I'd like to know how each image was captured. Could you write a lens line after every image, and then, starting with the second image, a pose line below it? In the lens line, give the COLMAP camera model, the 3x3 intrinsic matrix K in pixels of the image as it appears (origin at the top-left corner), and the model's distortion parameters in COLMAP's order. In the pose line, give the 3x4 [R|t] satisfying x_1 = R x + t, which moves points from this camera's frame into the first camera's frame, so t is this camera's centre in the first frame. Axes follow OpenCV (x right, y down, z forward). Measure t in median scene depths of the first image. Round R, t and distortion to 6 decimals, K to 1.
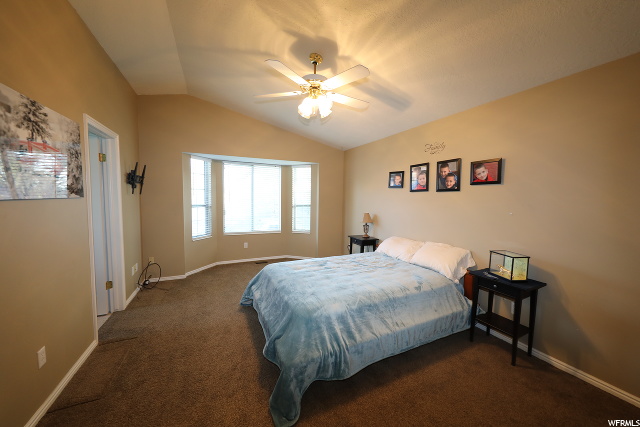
lens RADIAL K [[230.4, 0, 320.9], [0, 230.4, 212.3], [0, 0, 1]] dist [-0.001112, -0.000050]
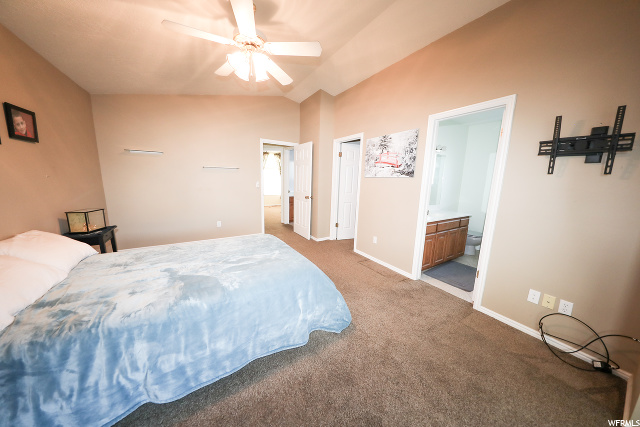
lens RADIAL K [[205.5, 0, 319.7], [0, 205.5, 210.8], [0, 0, 1]] dist [-0.002181, -0.000048]
pose [[-0.993441, -0.026225, -0.111296, -0.269848], [-0.050700, 0.973458, 0.223179, -0.125630], [0.102489, 0.227358, -0.968403, 2.430656]]
